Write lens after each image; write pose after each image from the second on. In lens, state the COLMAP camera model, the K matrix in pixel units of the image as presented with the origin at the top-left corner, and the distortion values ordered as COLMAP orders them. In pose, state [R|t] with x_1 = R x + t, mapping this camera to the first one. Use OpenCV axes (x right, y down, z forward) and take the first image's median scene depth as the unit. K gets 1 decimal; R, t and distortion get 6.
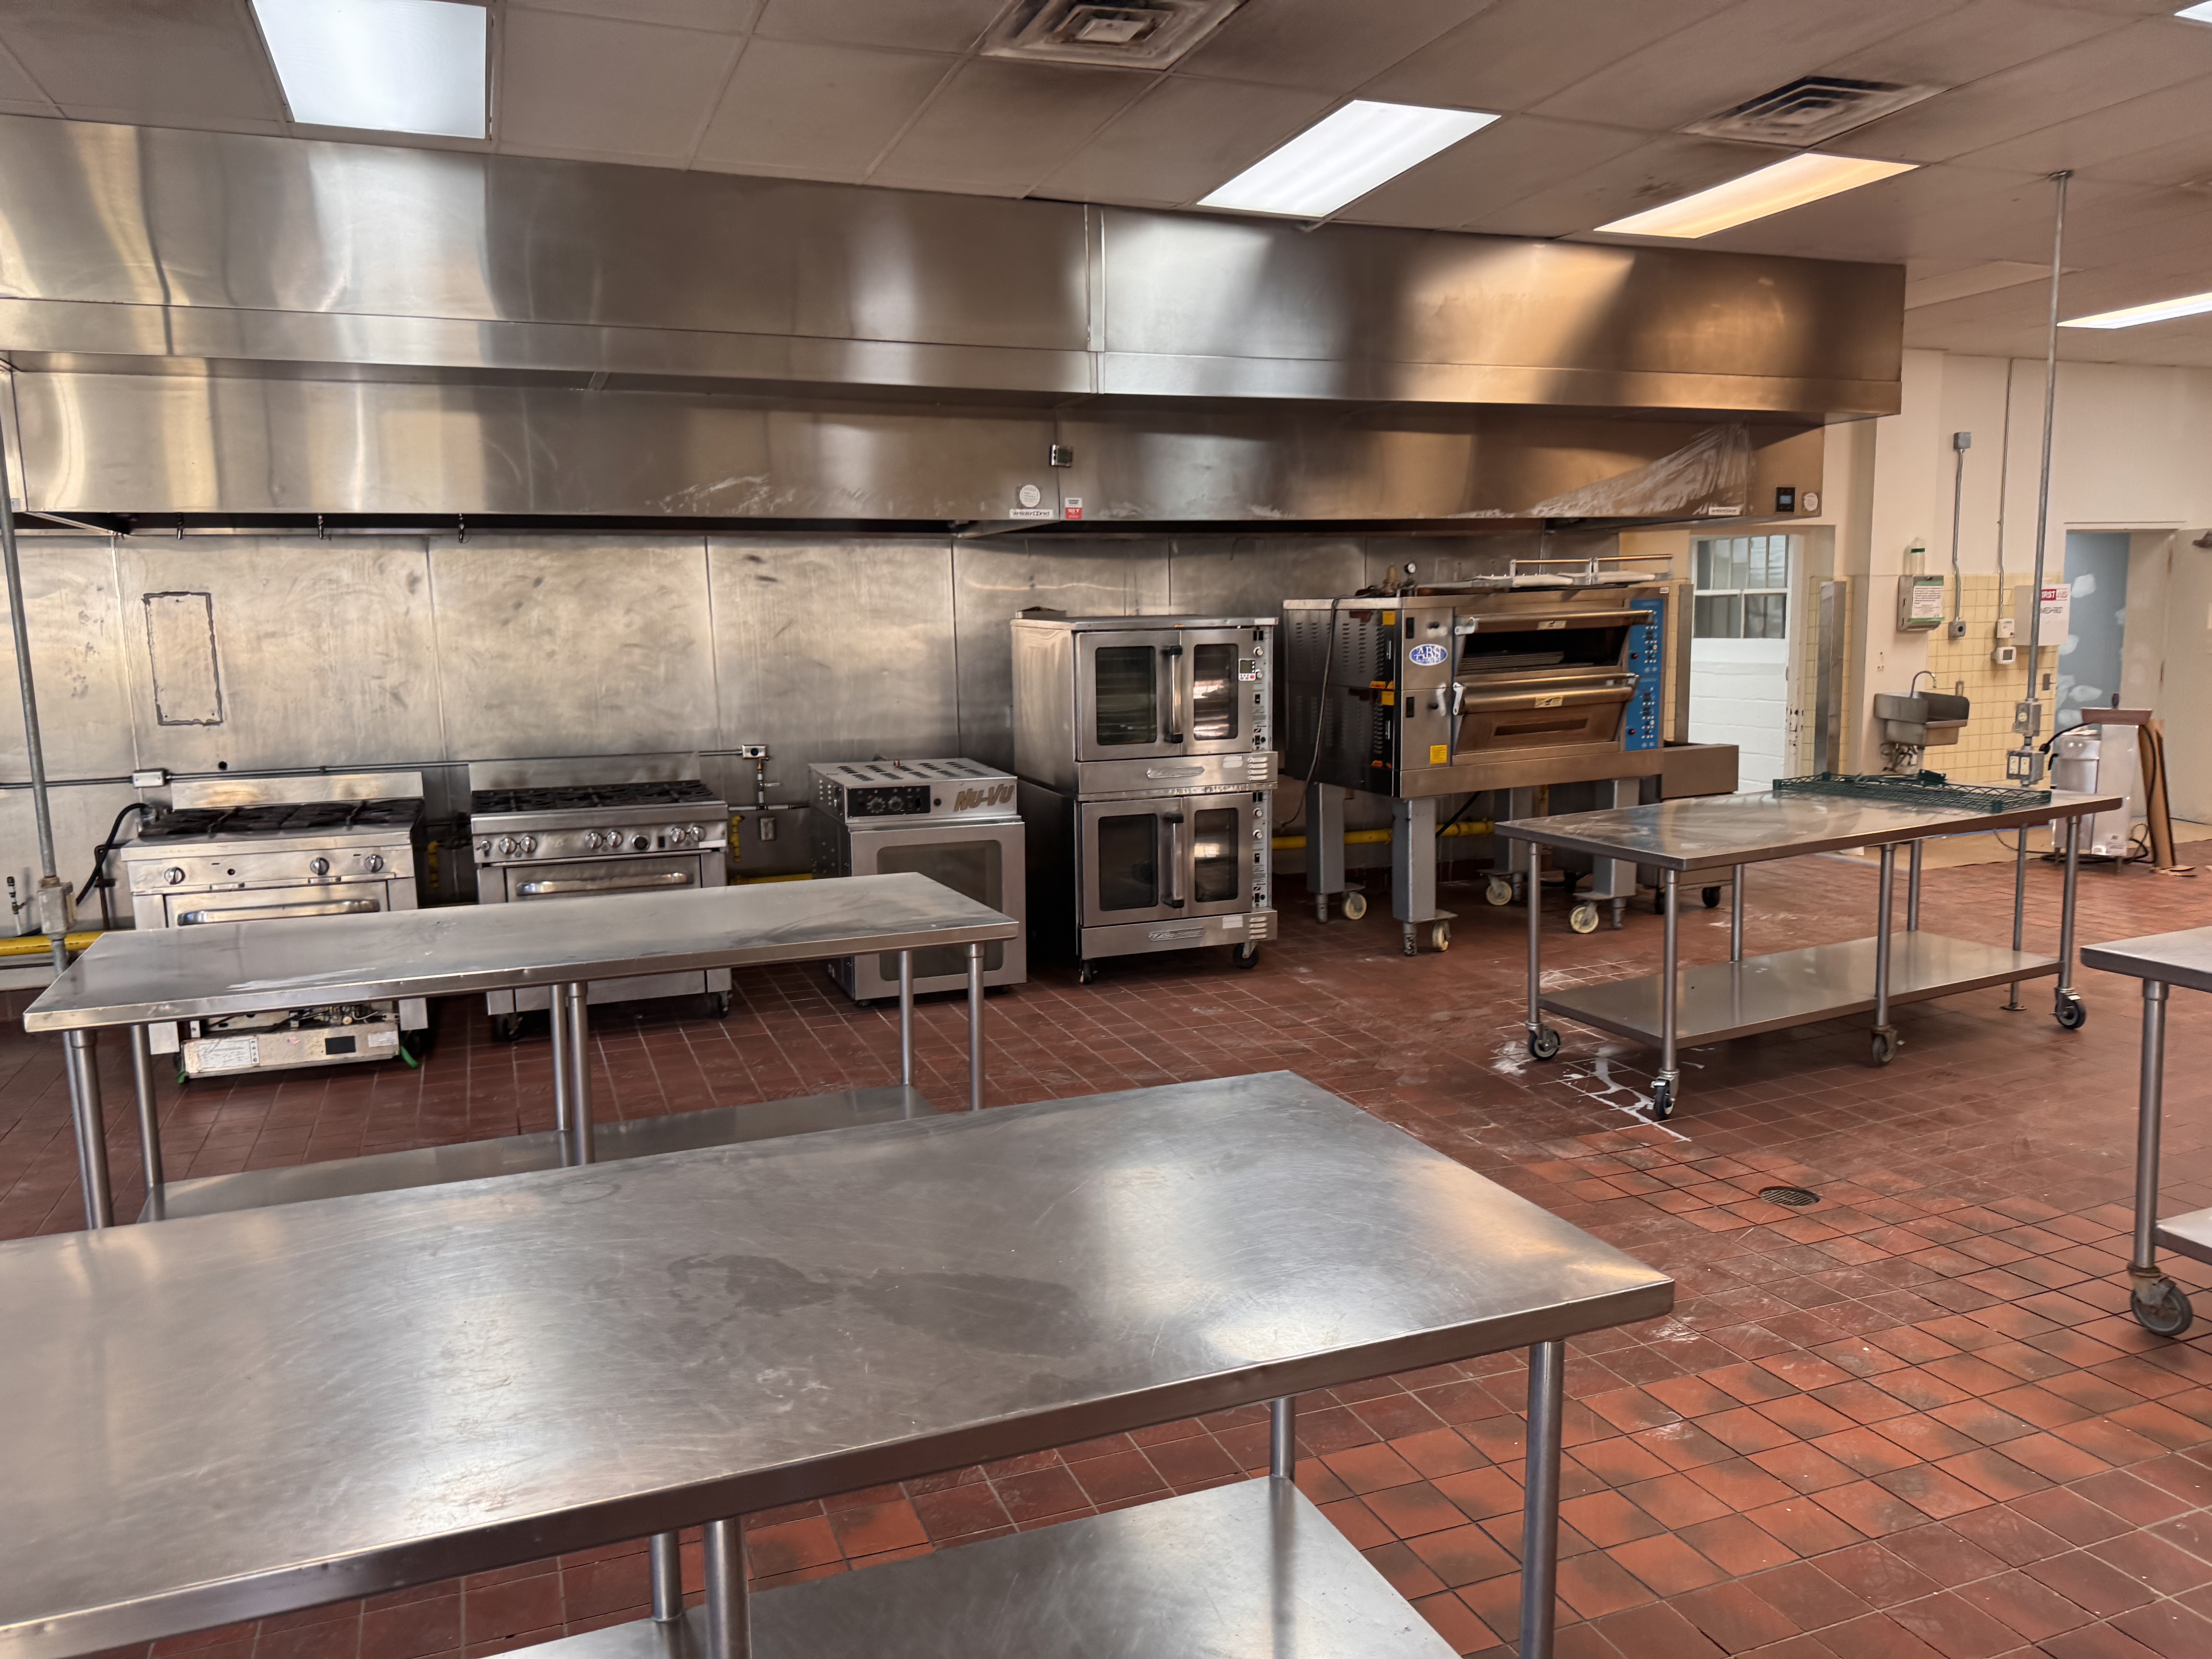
lens RADIAL K [[1577.0, 0, 1112.5], [0, 1577.0, 848.9], [0, 0, 1]] dist [0.040880, -0.051820]
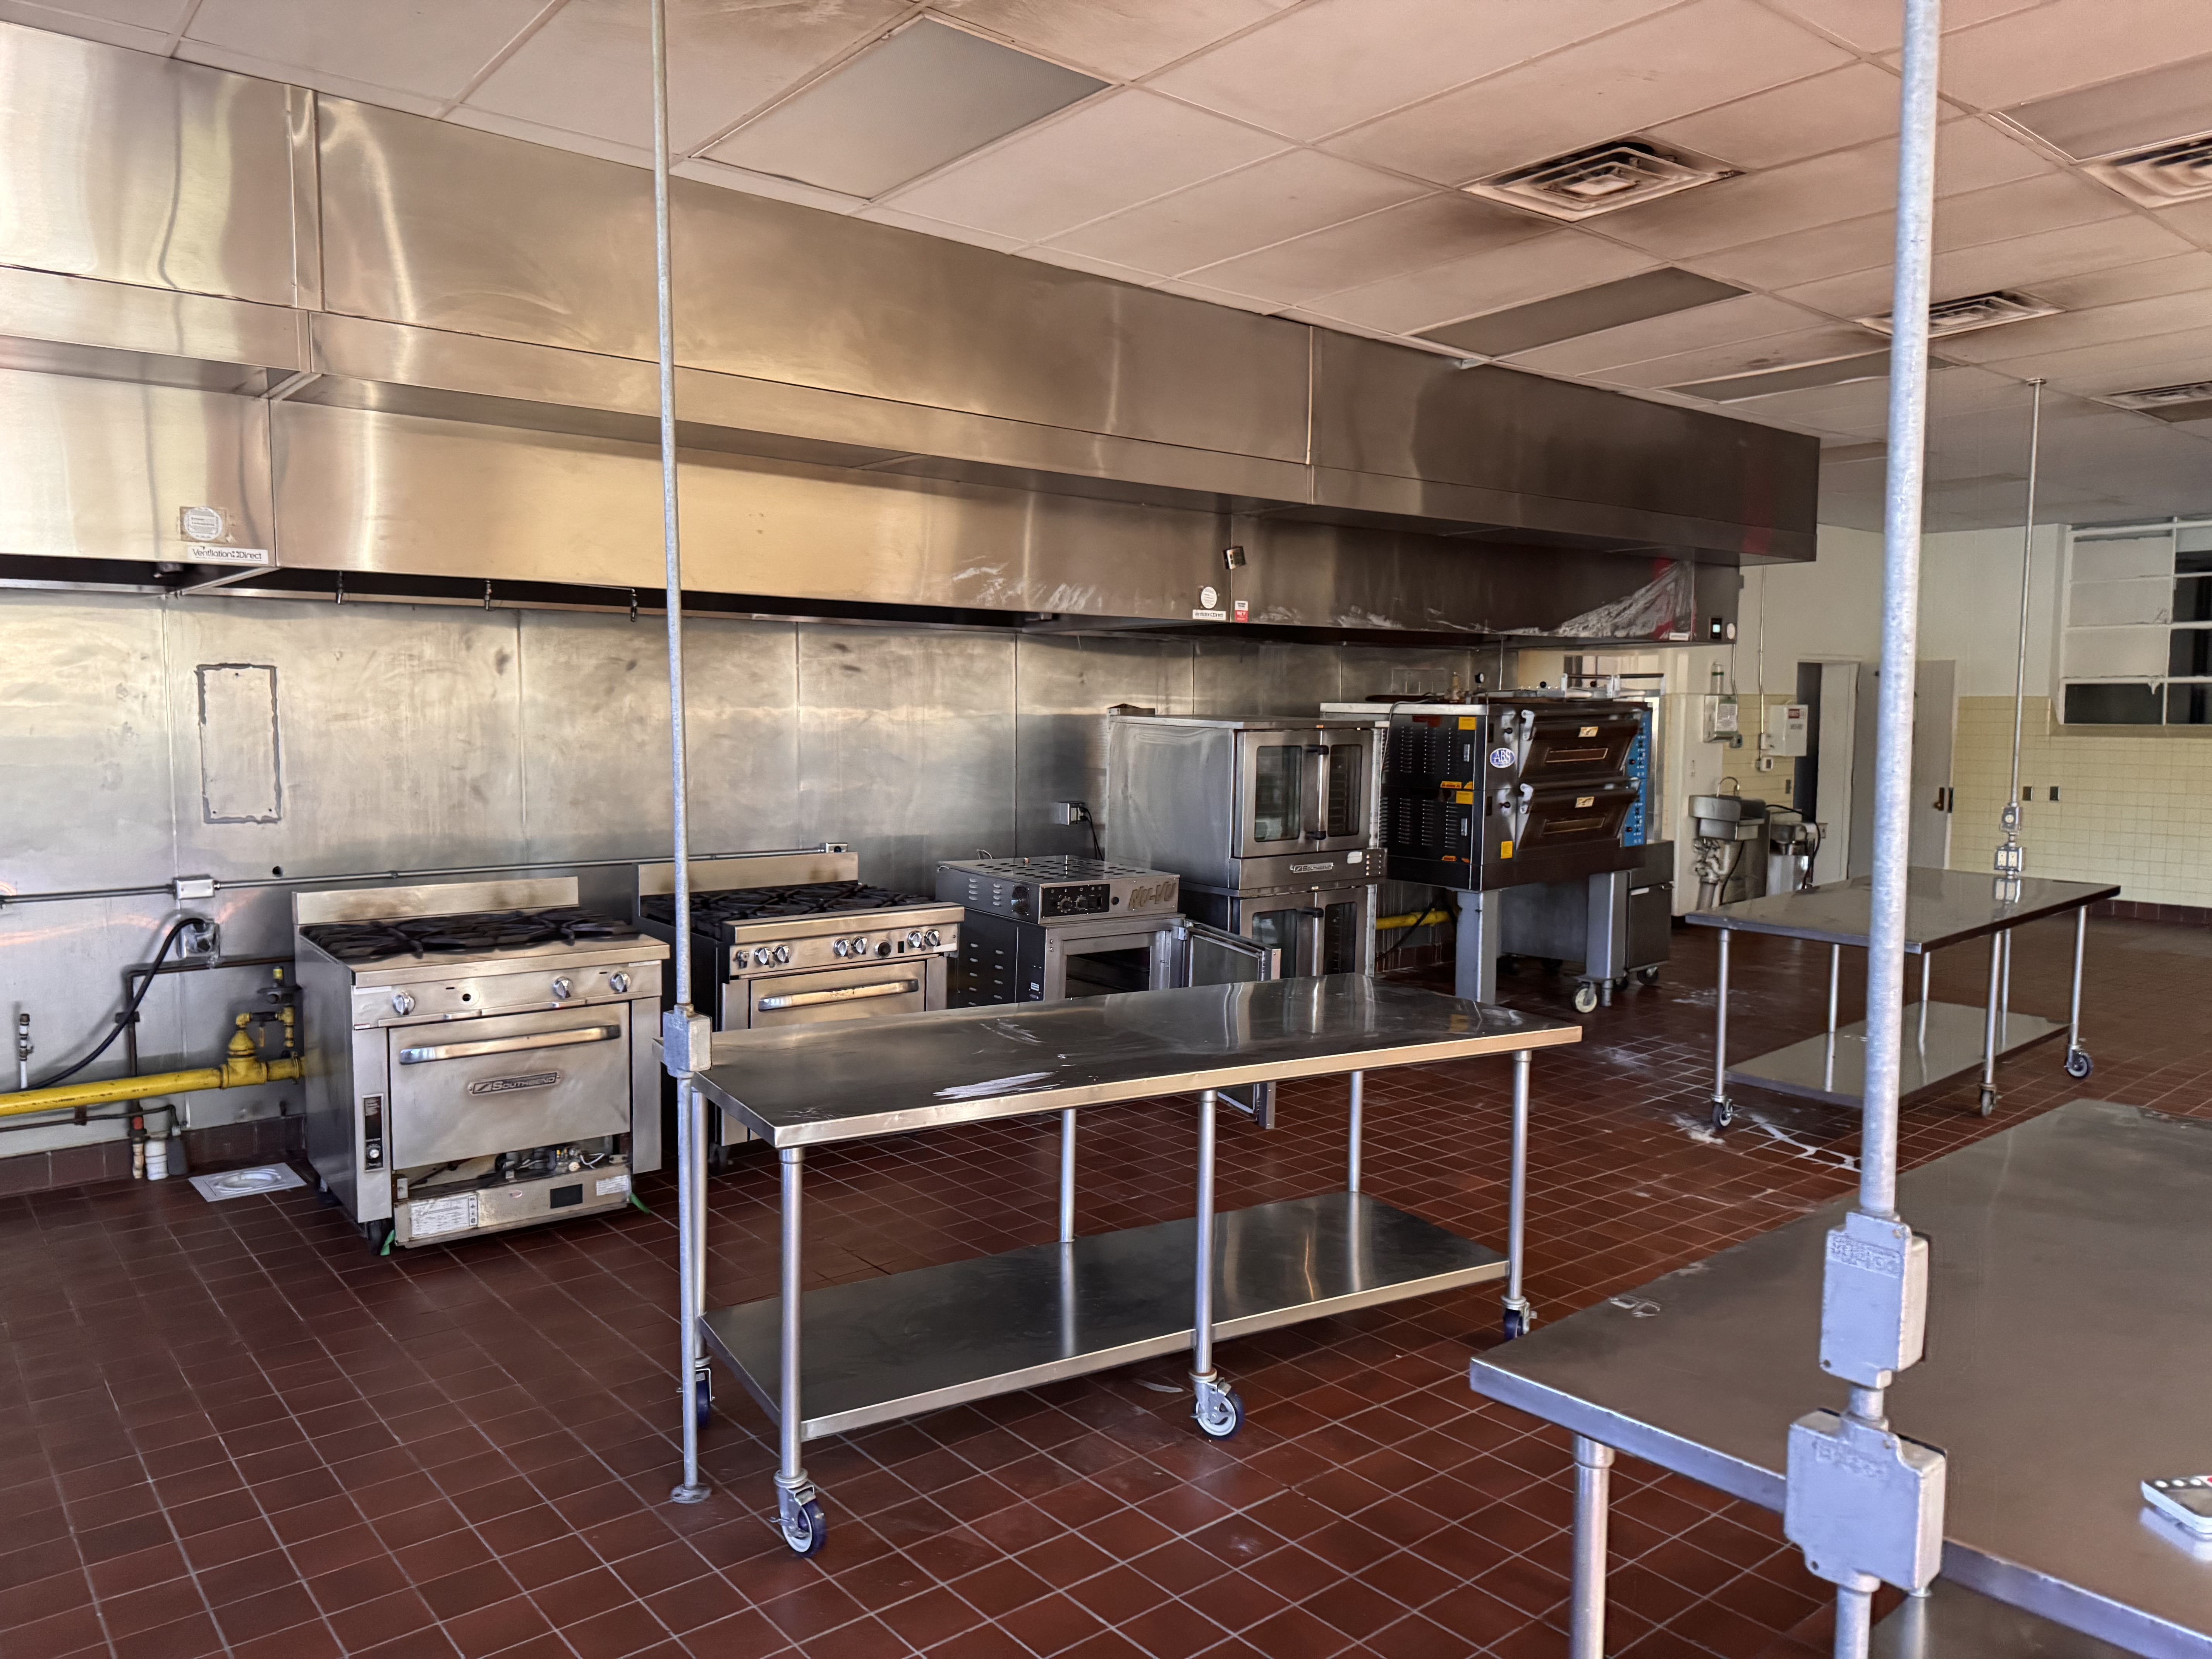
lens RADIAL K [[1577.0, 0, 1101.4], [0, 1577.0, 826.8], [0, 0, 1]] dist [0.040880, -0.051820]
pose [[0.947269, 0.000051, 0.320439, -0.408674], [0.022763, 0.997463, -0.067450, -0.009316], [-0.319629, 0.071188, 0.944865, 0.069325]]
